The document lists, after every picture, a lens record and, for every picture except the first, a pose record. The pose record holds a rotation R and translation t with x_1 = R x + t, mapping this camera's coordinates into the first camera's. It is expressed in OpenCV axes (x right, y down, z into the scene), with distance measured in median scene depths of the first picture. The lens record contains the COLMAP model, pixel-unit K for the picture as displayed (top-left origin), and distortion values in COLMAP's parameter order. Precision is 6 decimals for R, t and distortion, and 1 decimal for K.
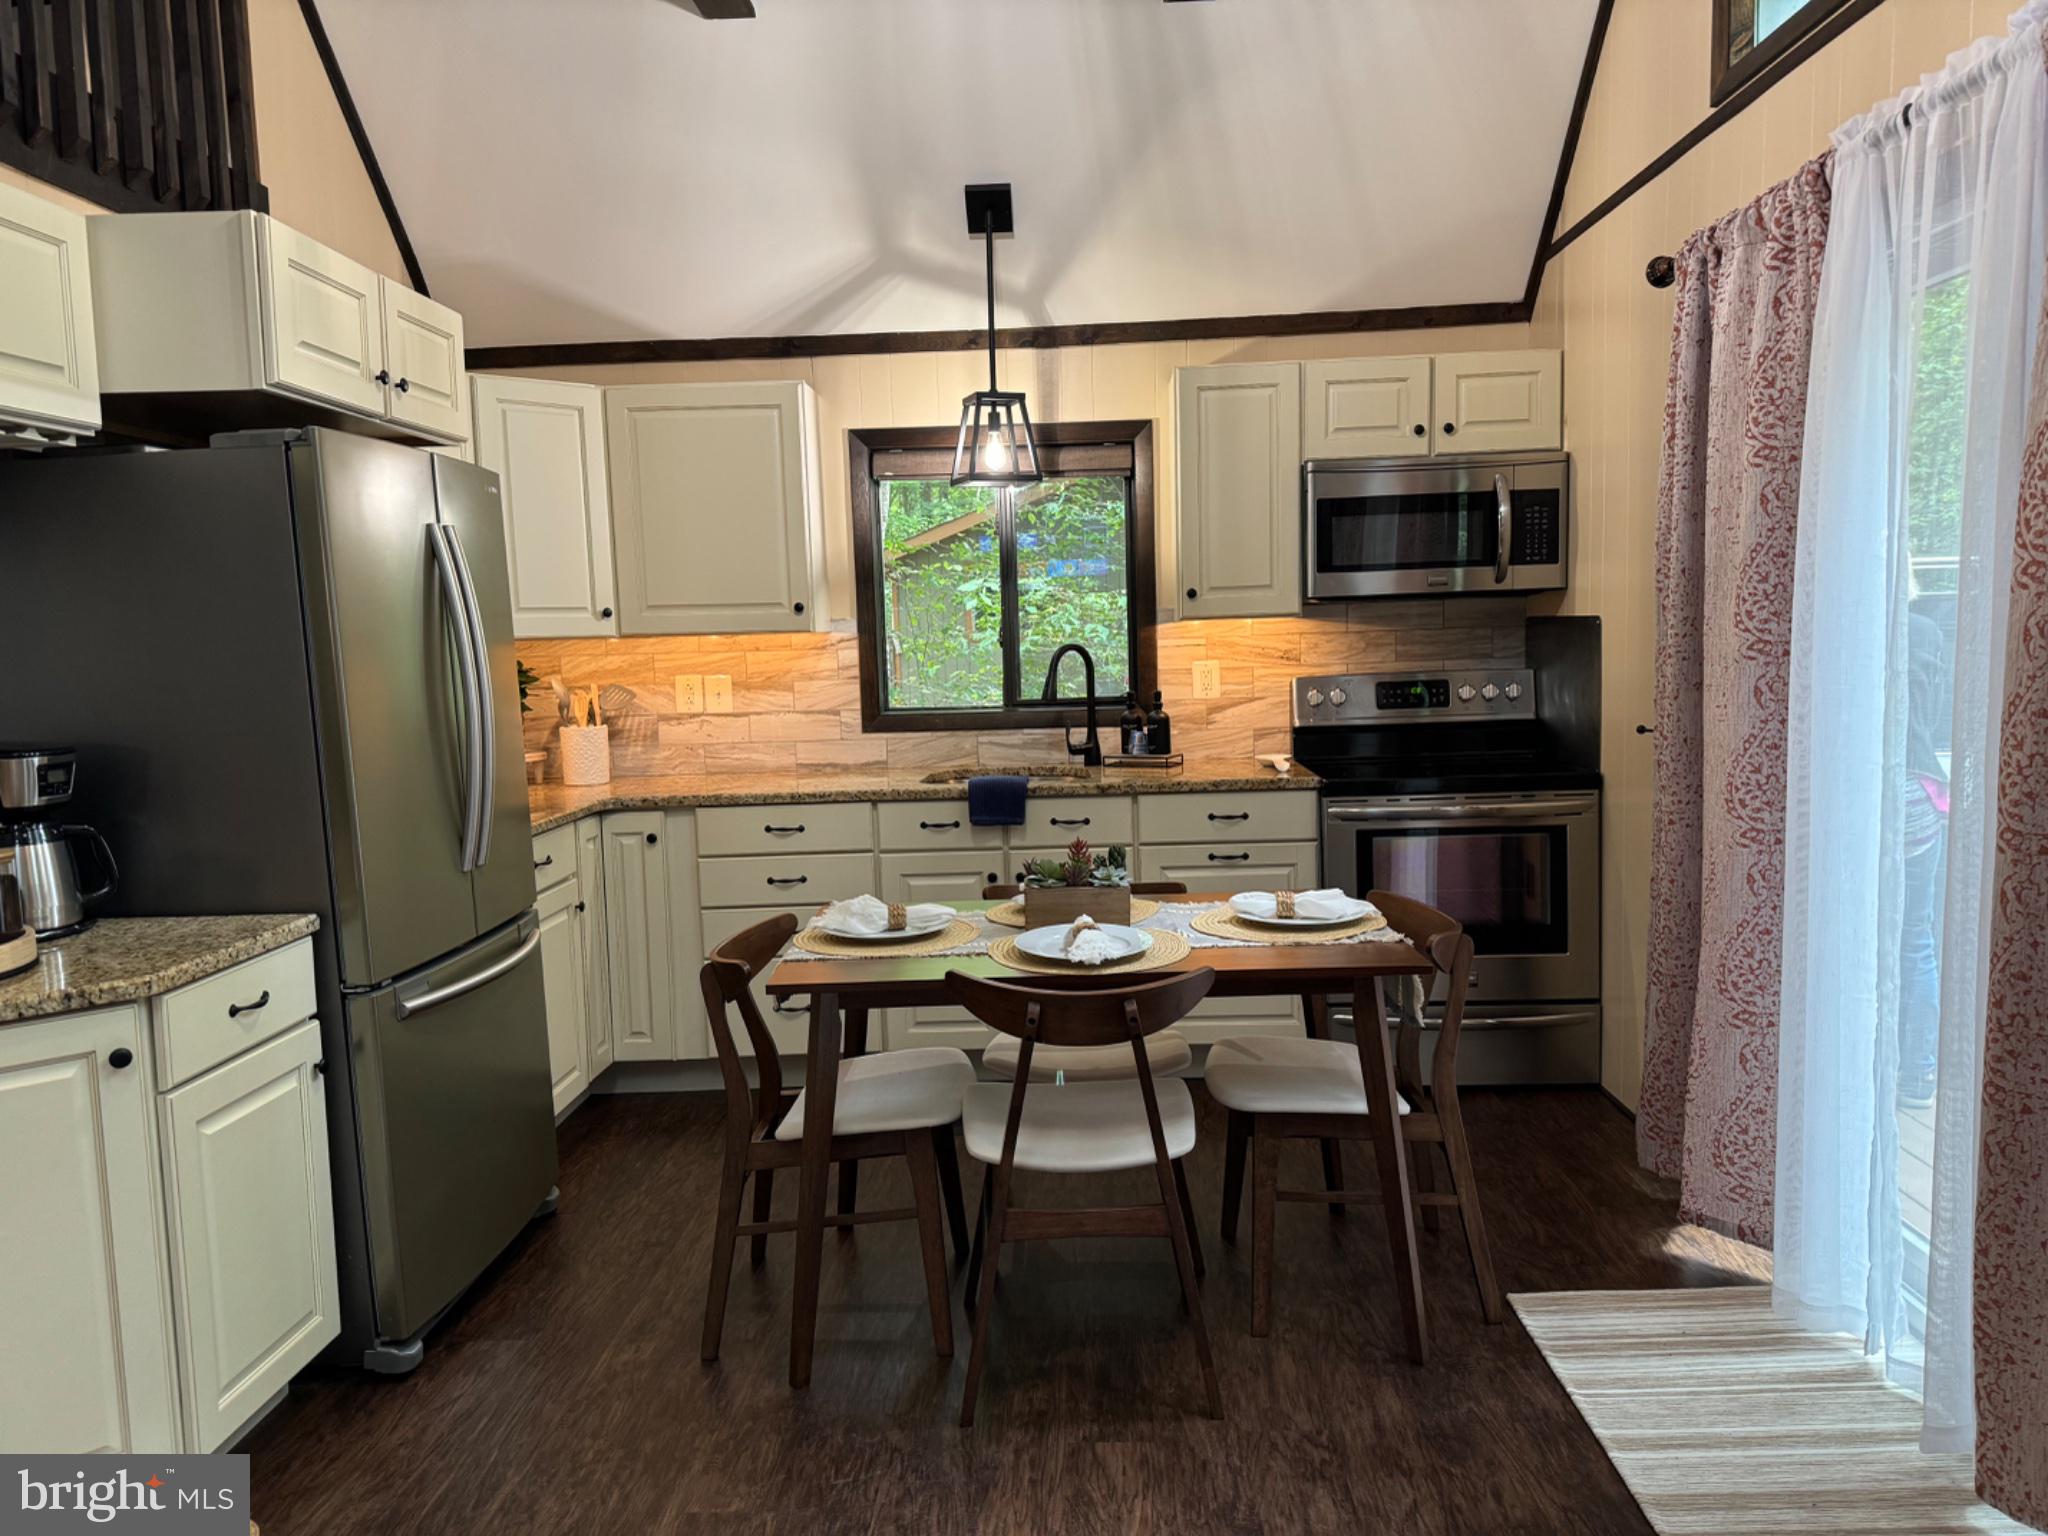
lens RADIAL K [[1455.8, 0, 999.2], [0, 1455.8, 763.2], [0, 0, 1]] dist [0.091085, -0.100226]
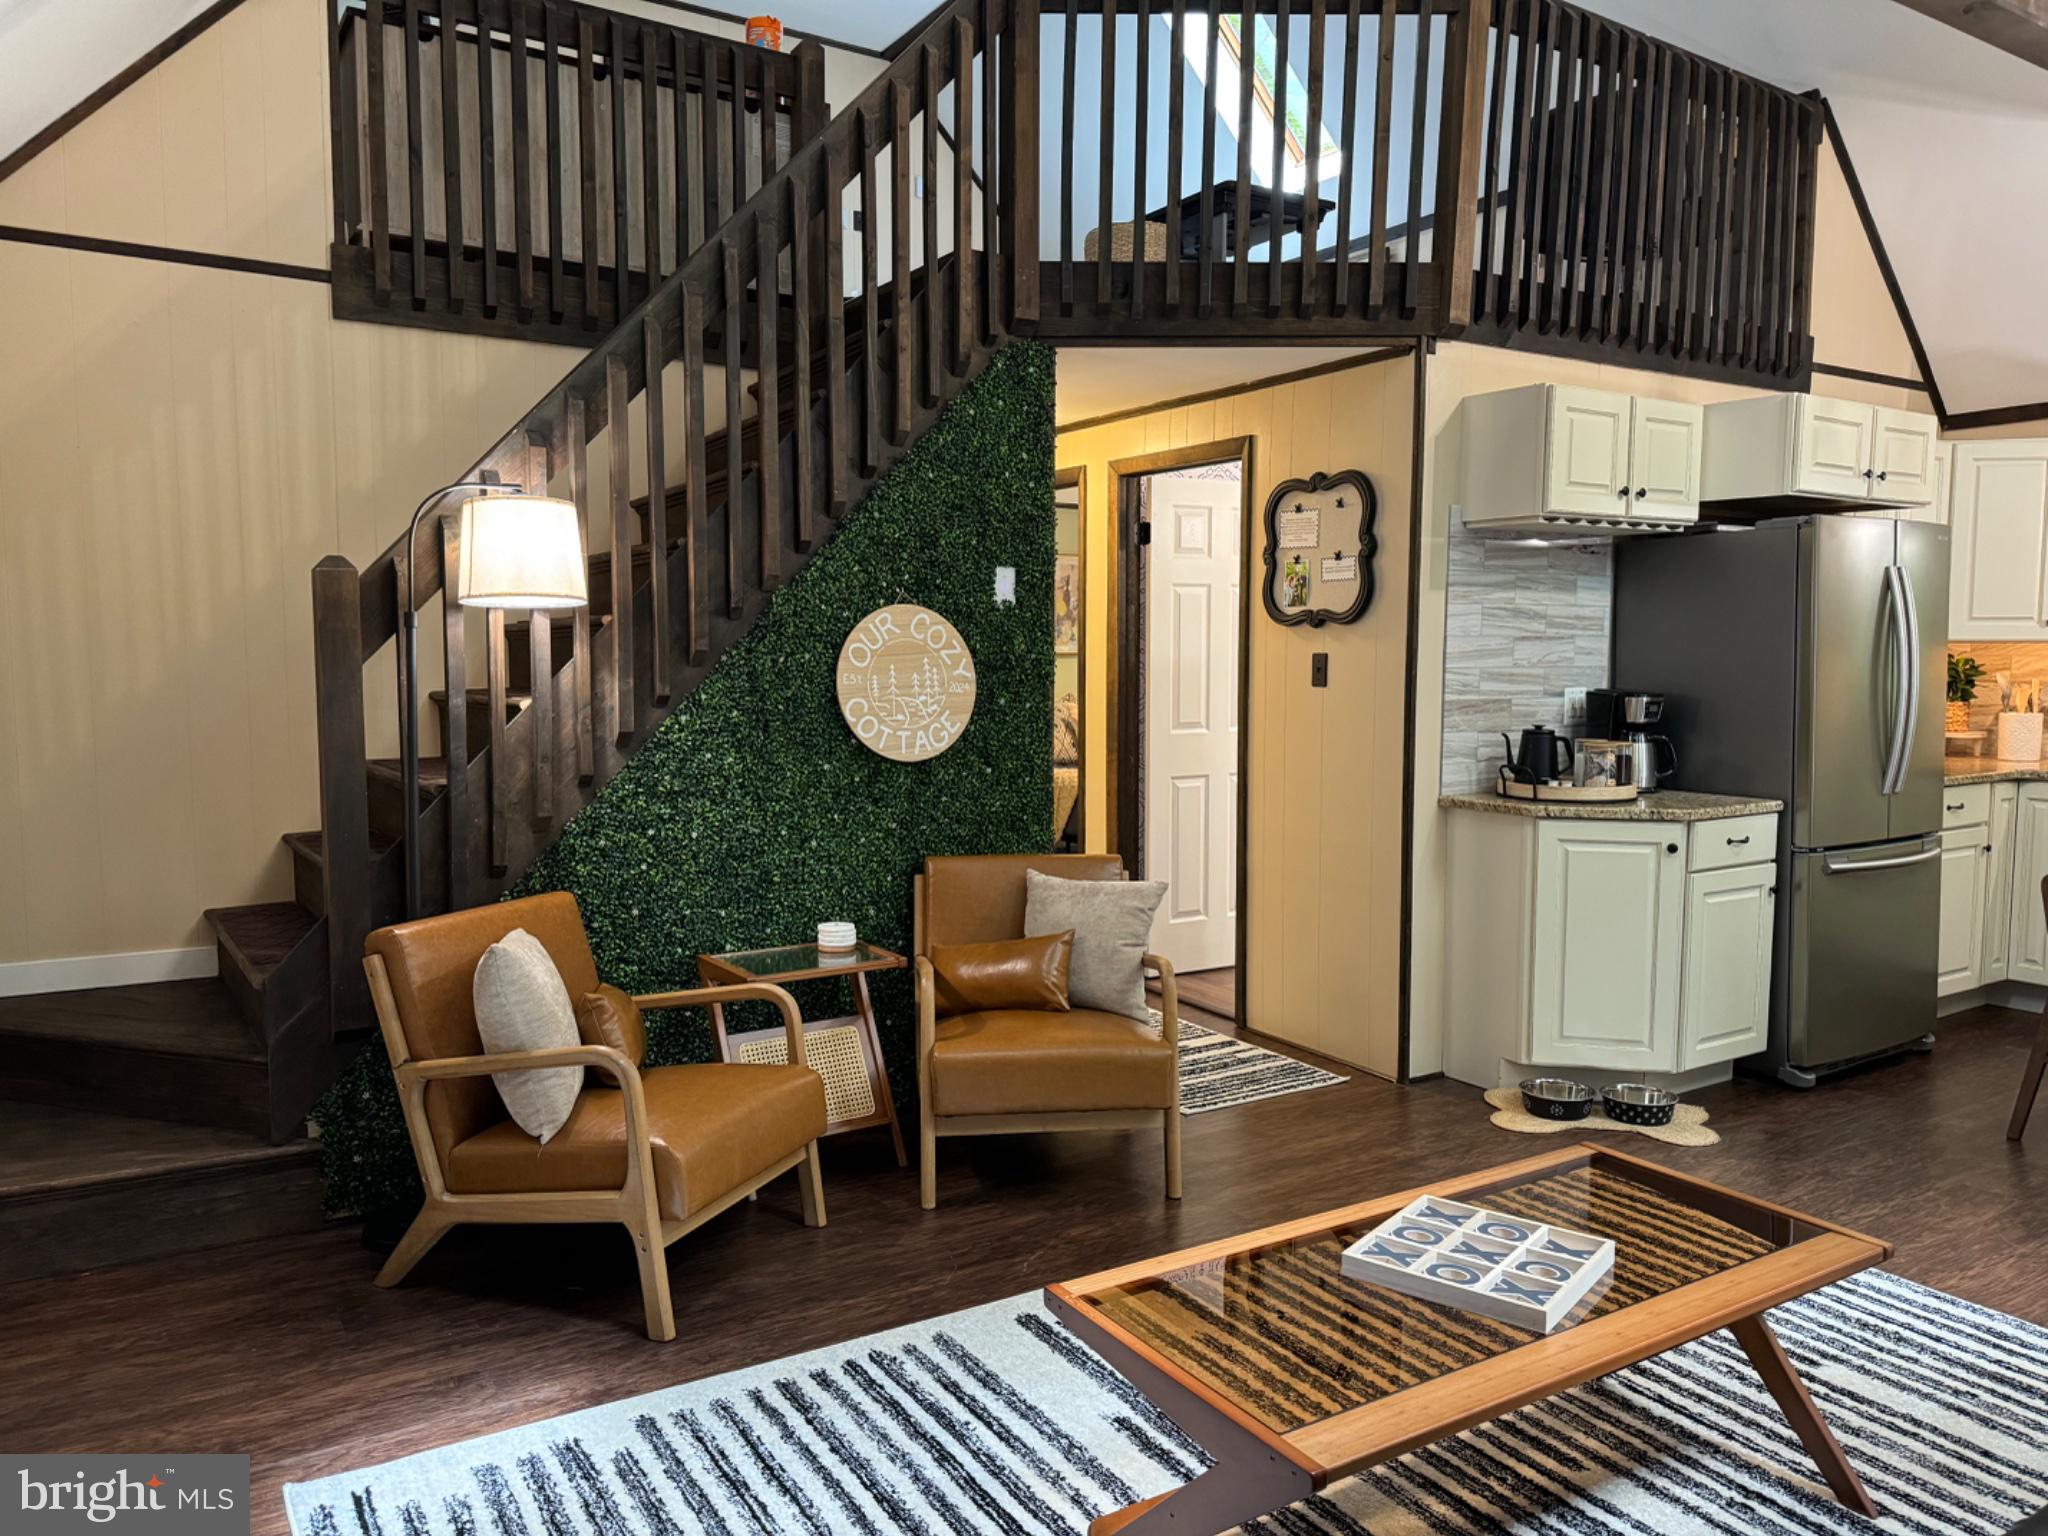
lens RADIAL K [[1416.0, 0, 1032.2], [0, 1416.0, 755.1], [0, 0, 1]] dist [0.032509, -0.064580]
pose [[0.583437, 0.100044, -0.805973, 0.205315], [-0.094329, 0.994015, 0.055101, 0.023781], [0.806662, 0.043878, 0.589382, -0.390992]]
